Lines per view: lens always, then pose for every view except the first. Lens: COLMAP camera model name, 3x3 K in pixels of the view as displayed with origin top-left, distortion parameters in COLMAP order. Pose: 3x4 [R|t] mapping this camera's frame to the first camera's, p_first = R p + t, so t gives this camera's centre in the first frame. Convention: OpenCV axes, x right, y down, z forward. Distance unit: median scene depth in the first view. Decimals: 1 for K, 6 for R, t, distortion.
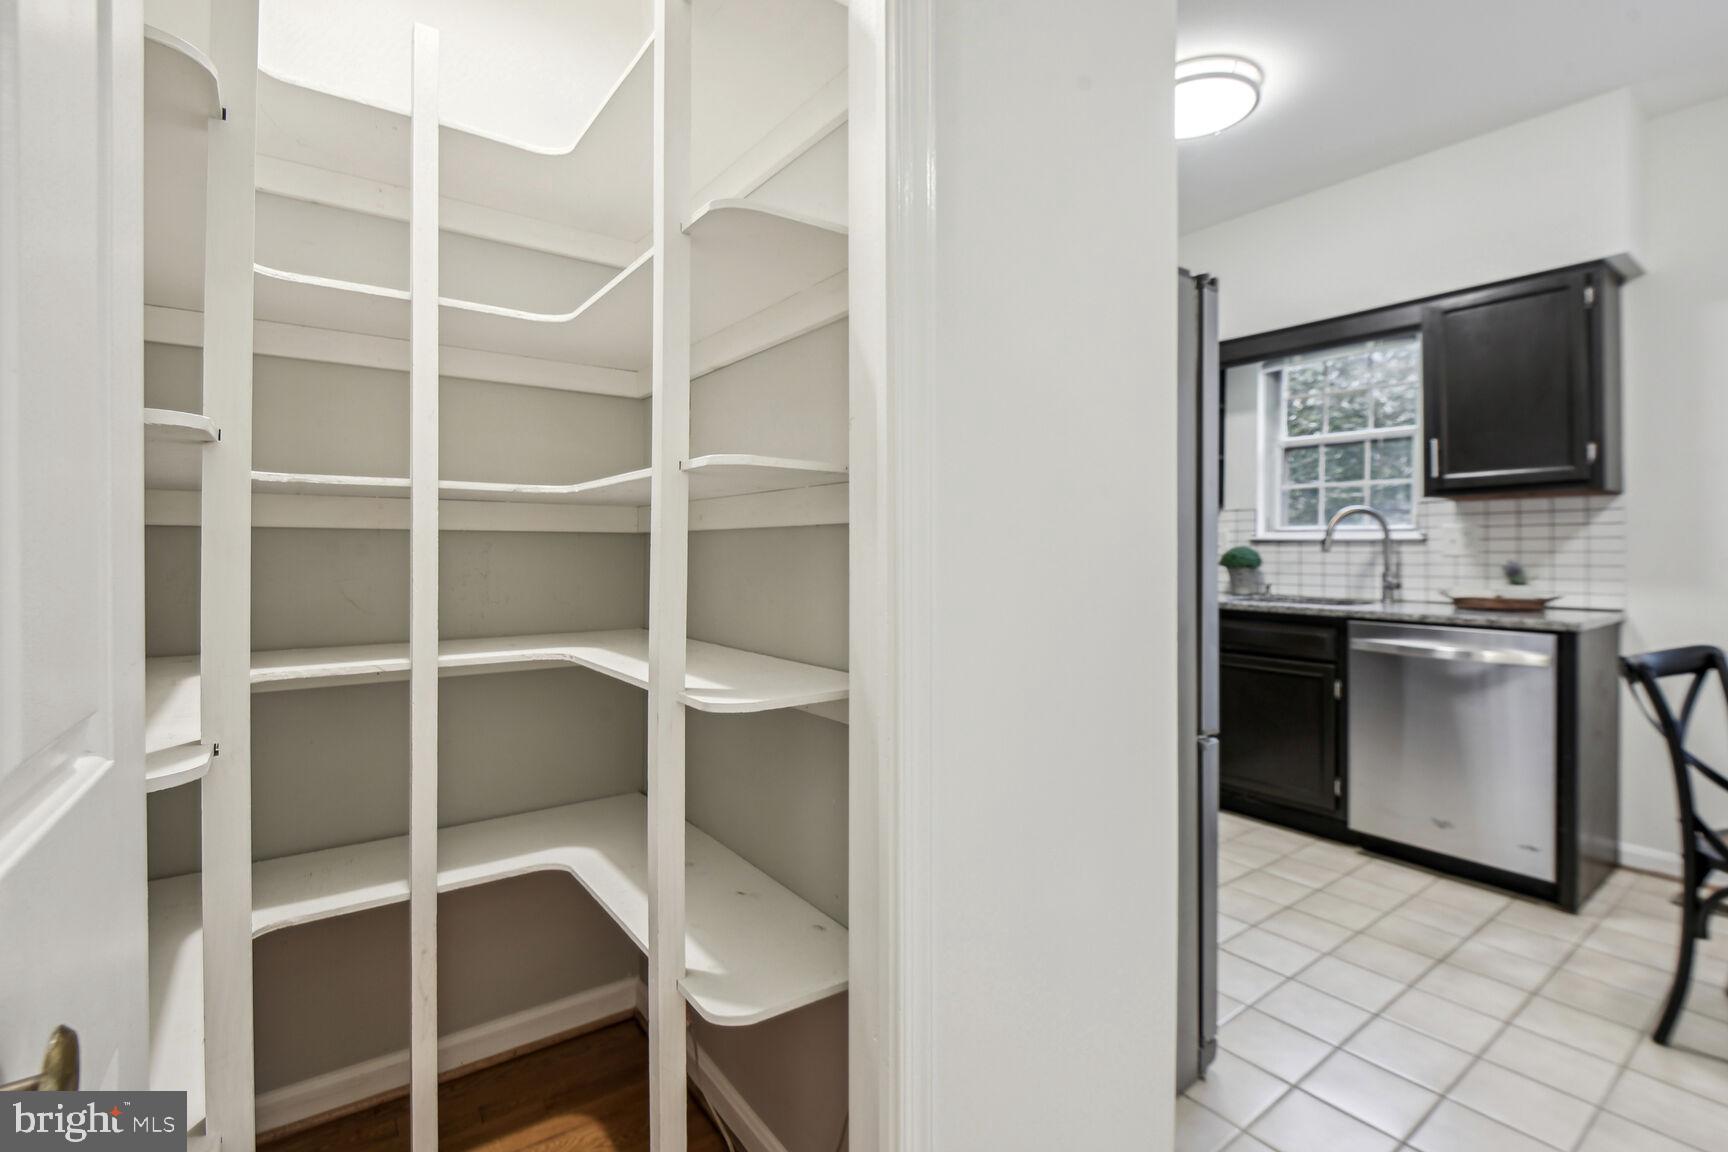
lens RADIAL K [[806.0, 0, 874.8], [0, 806.0, 550.4], [0, 0, 1]] dist [0.018170, -0.019029]
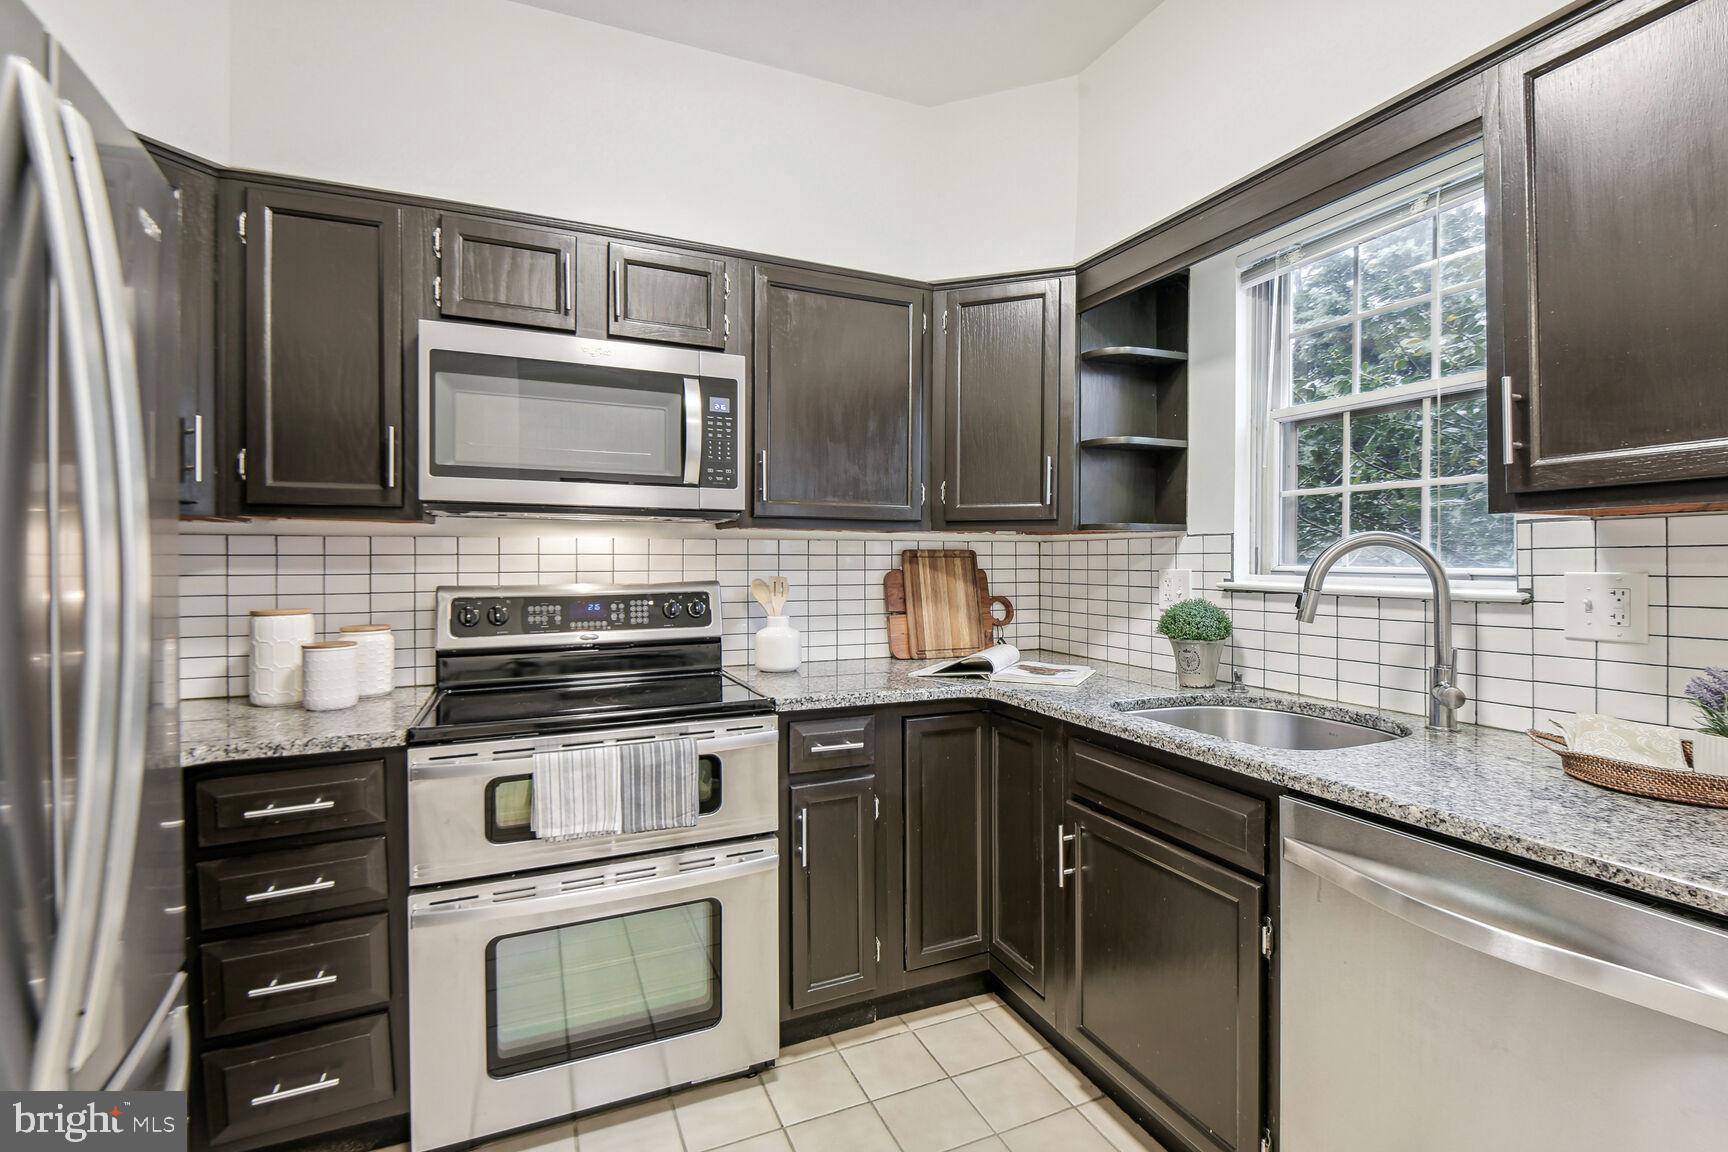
lens RADIAL K [[806.0, 0, 885.5], [0, 806.0, 564.1], [0, 0, 1]] dist [0.018170, -0.019029]
pose [[0.973998, -0.003568, -0.226528, 0.426255], [0.003895, 0.999992, 0.000998, -0.036180], [0.226523, -0.001855, 0.974004, 0.465996]]
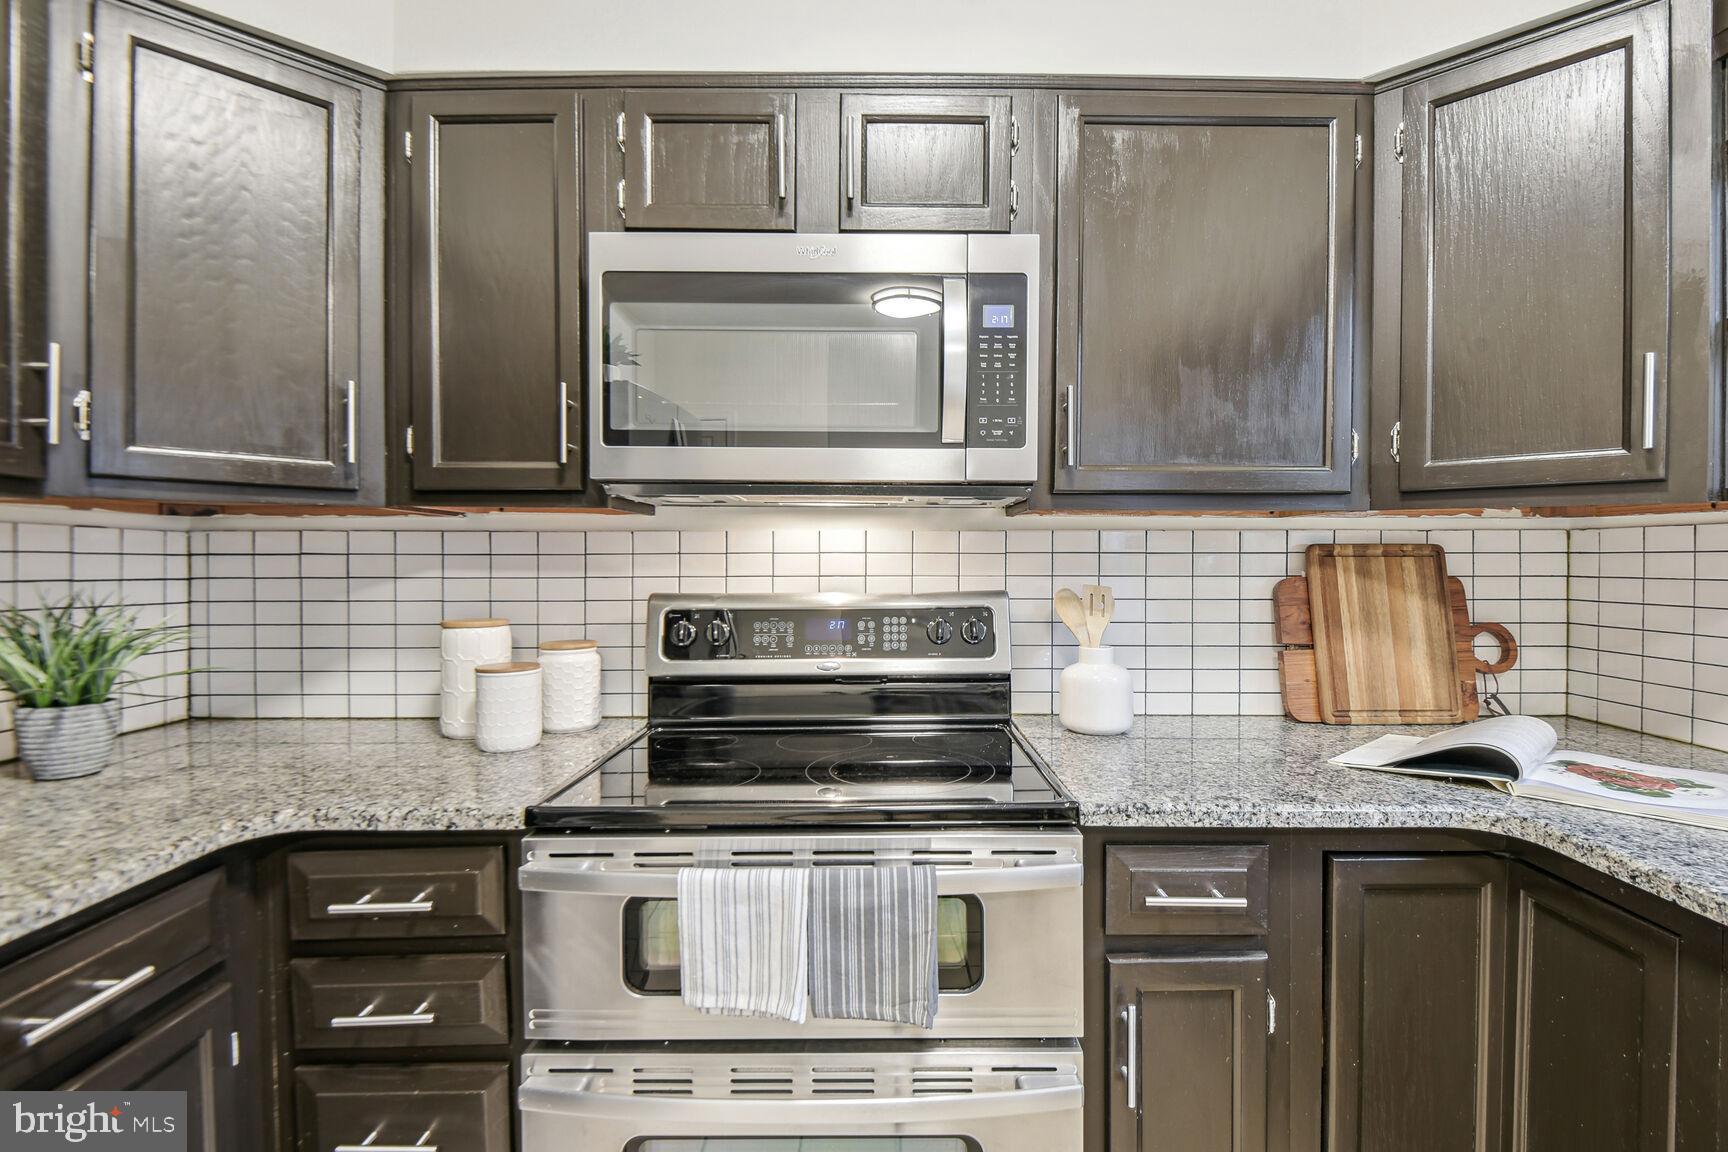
lens RADIAL K [[806.0, 0, 878.4], [0, 806.0, 569.7], [0, 0, 1]] dist [0.018170, -0.019029]
pose [[0.793349, 0.003047, -0.608760, 0.352734], [0.000739, 0.999982, 0.005968, -0.037225], [0.608767, -0.005185, 0.793332, 0.702196]]
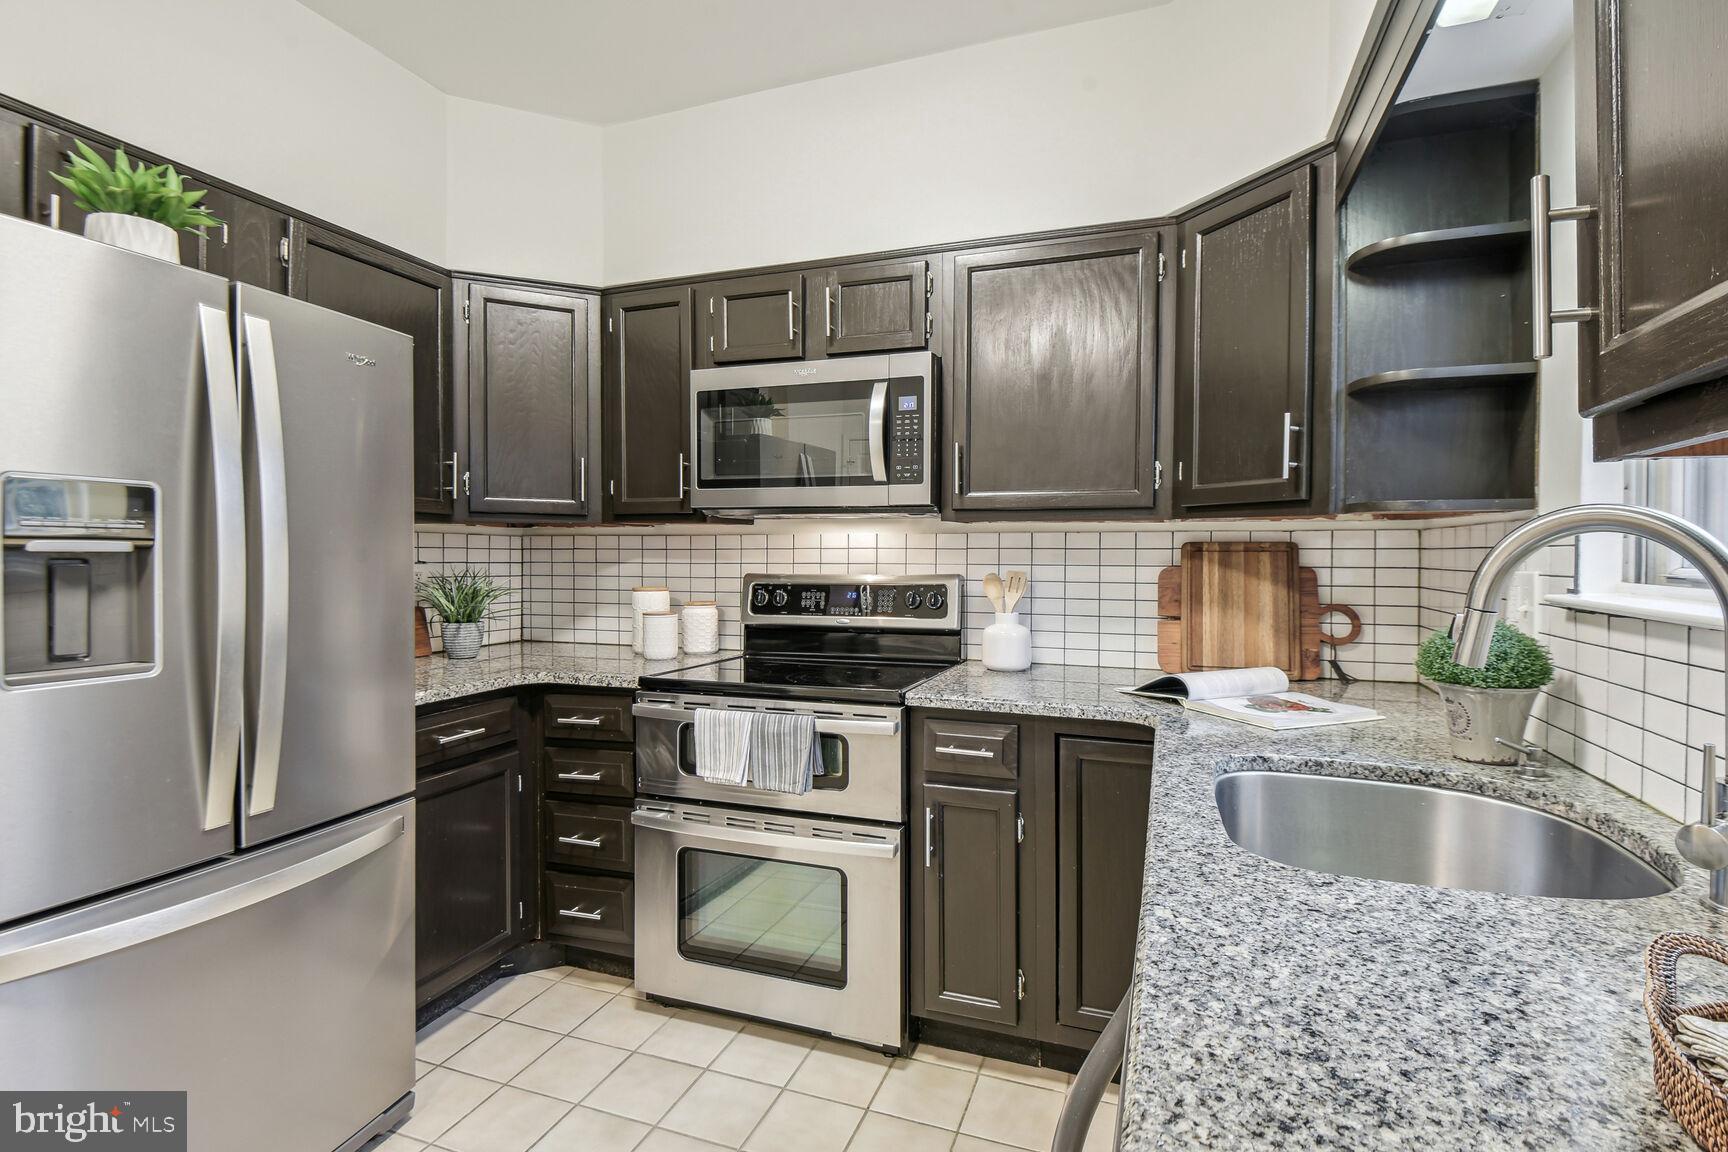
lens RADIAL K [[806.0, 0, 870.9], [0, 806.0, 566.7], [0, 0, 1]] dist [0.018170, -0.019029]
pose [[0.537783, 0.012091, -0.842997, 0.697349], [-0.004066, 0.999923, 0.011749, -0.036339], [0.843074, -0.002891, 0.537791, 0.682118]]
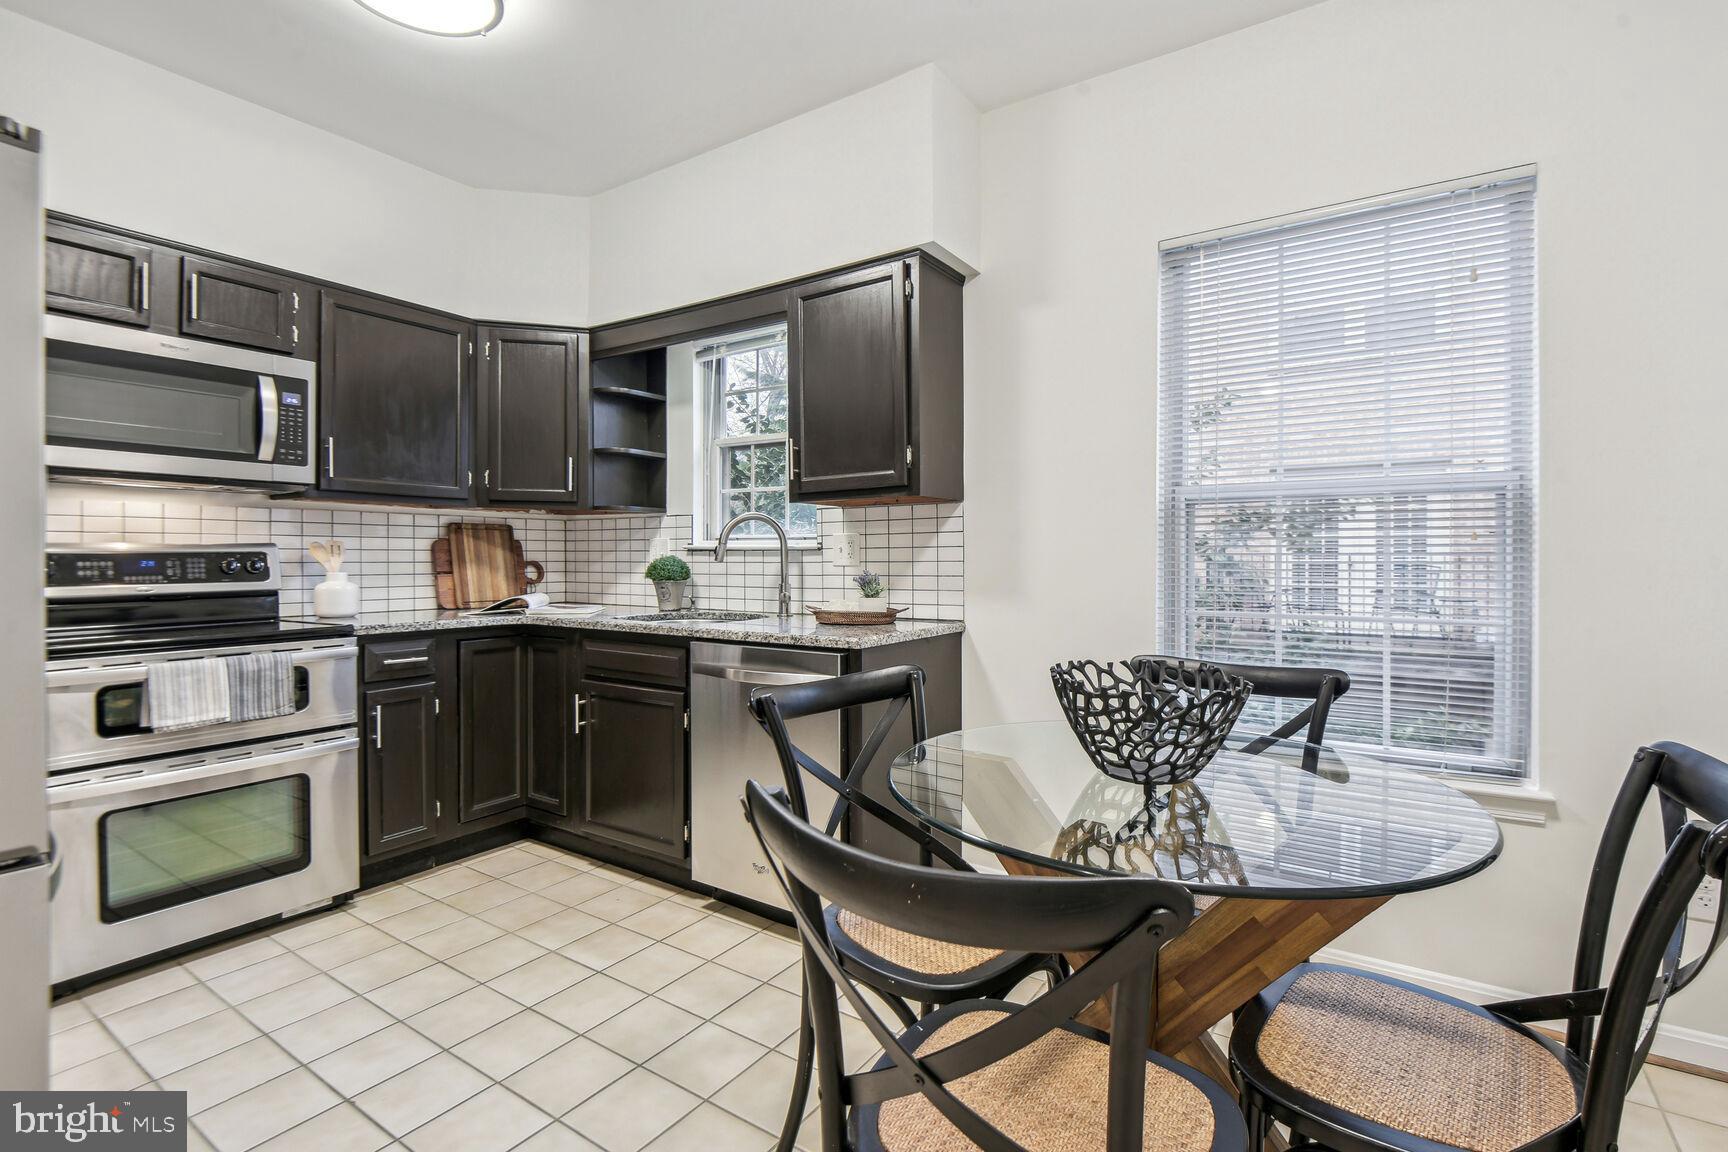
lens RADIAL K [[806.0, 0, 888.5], [0, 806.0, 564.7], [0, 0, 1]] dist [0.018170, -0.019029]
pose [[0.944698, -0.005703, 0.327893, 0.449807], [0.003415, 0.999966, 0.007554, -0.001337], [-0.327924, -0.006017, 0.944685, 0.100471]]
